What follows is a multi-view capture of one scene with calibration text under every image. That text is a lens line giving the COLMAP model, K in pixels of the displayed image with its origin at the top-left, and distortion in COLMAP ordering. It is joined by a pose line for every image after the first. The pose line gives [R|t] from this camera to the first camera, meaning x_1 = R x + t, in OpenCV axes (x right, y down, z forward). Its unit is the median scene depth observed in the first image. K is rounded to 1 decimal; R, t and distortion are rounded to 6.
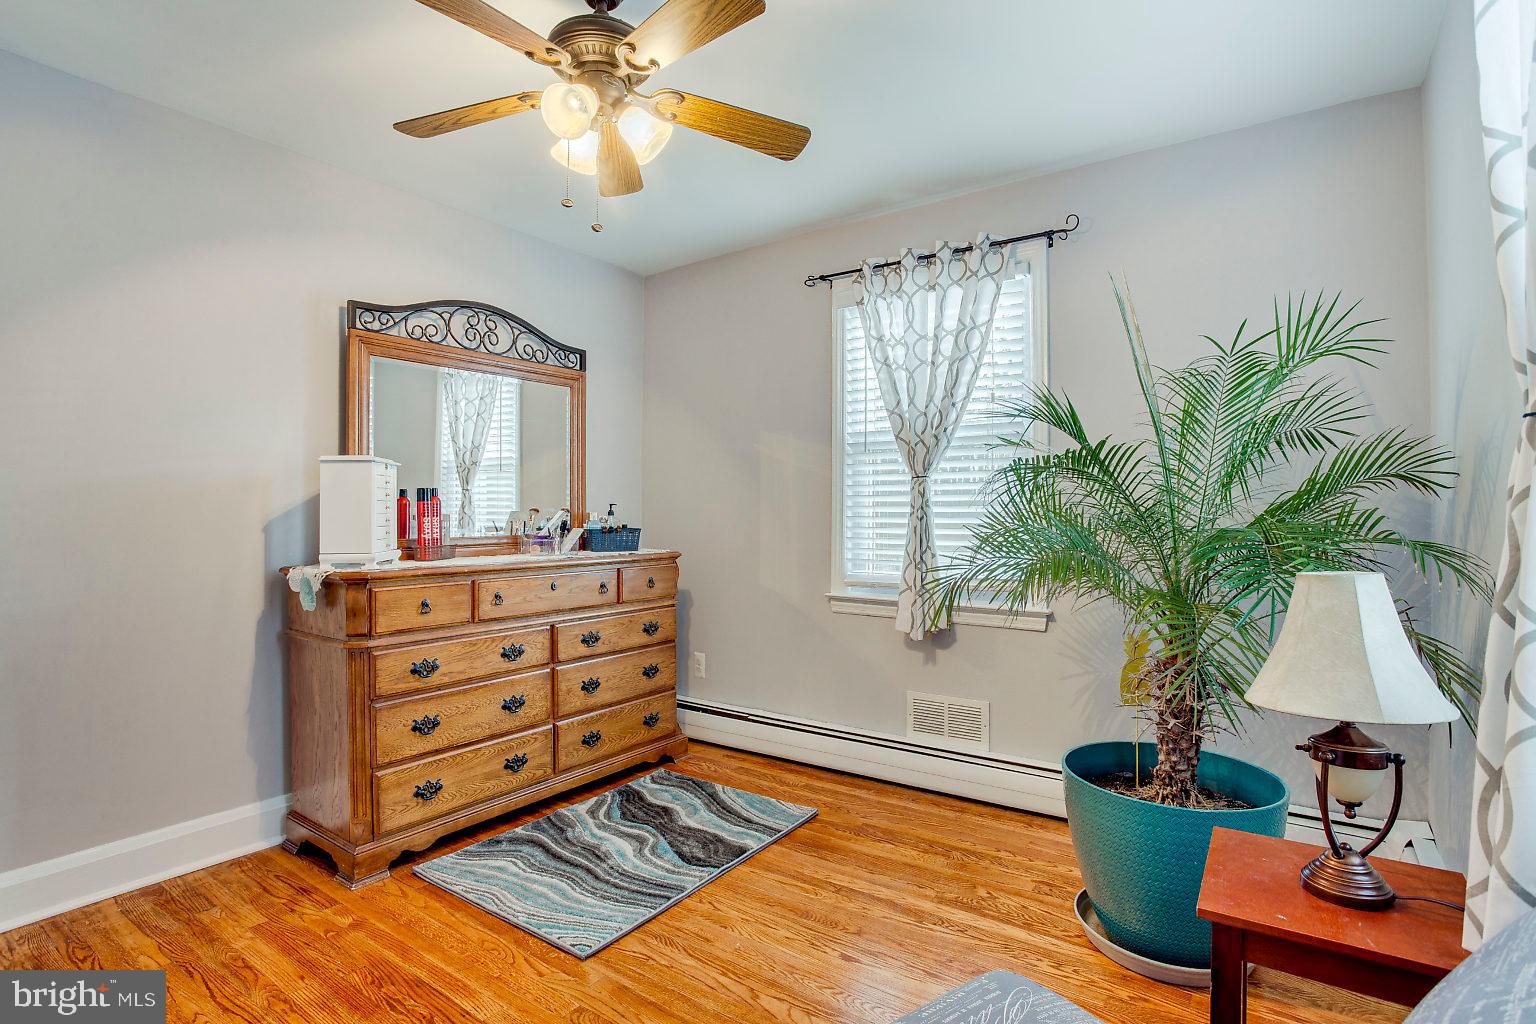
lens RADIAL K [[753.7, 0, 758.8], [0, 753.7, 509.4], [0, 0, 1]] dist [-0.076020, 0.030359]
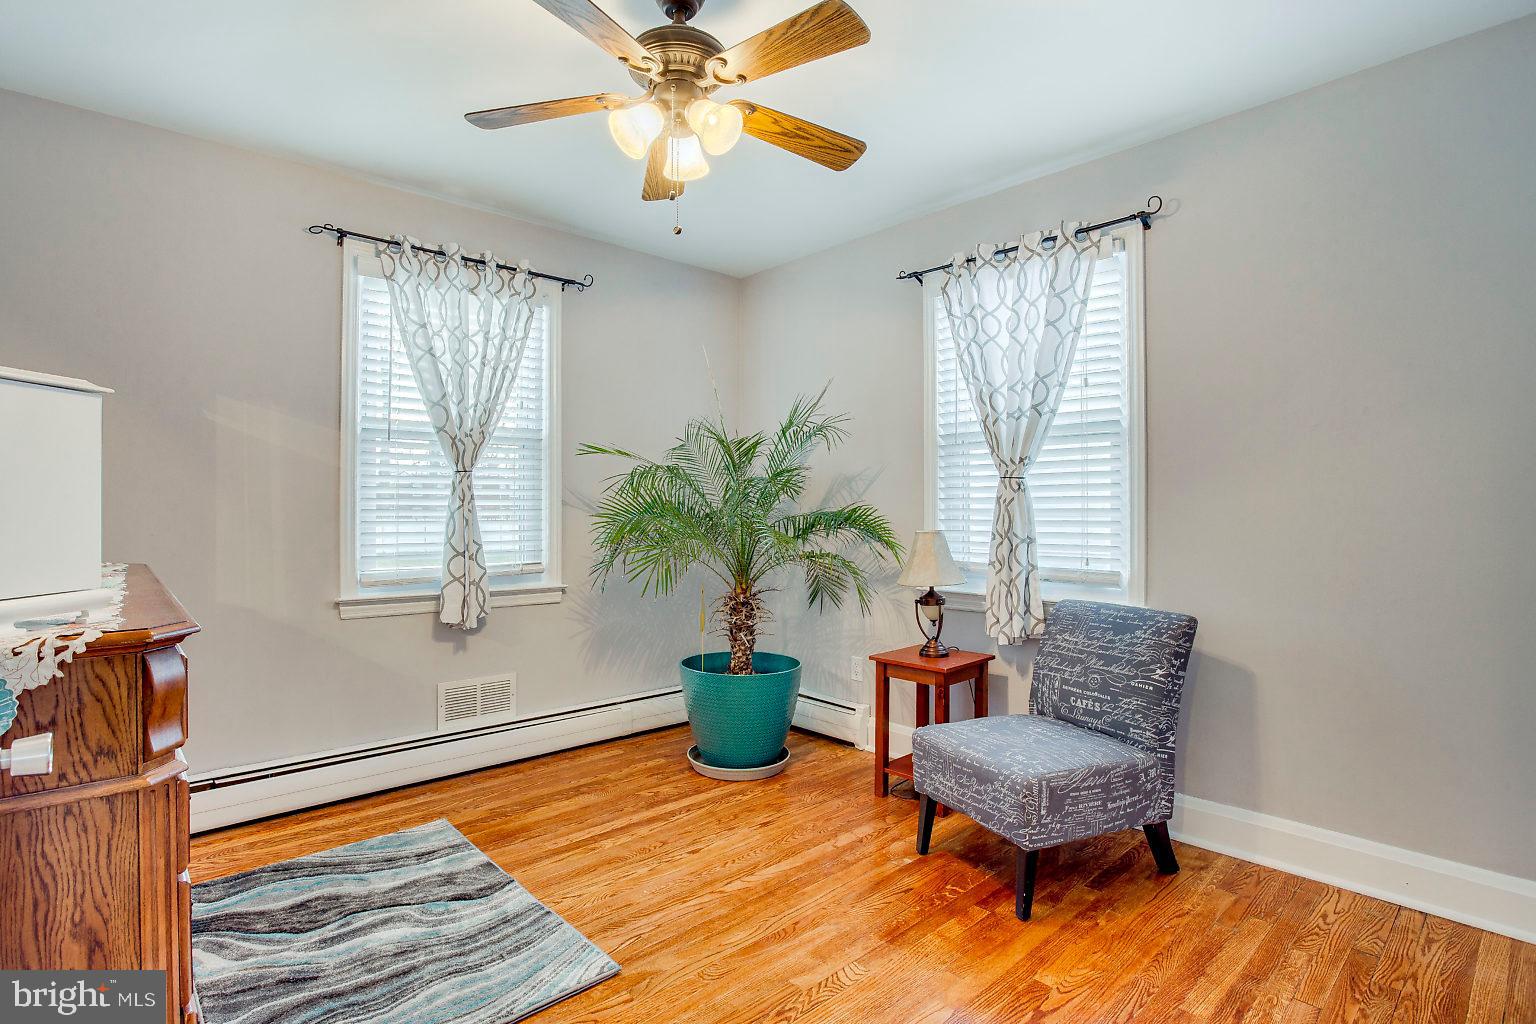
lens RADIAL K [[753.7, 0, 758.8], [0, 753.7, 509.4], [0, 0, 1]] dist [-0.076020, 0.030359]
pose [[0.206088, -0.001327, 0.978533, -0.737799], [-0.006063, 0.999978, 0.002633, 0.004532], [-0.978515, -0.006476, 0.206075, 0.409486]]
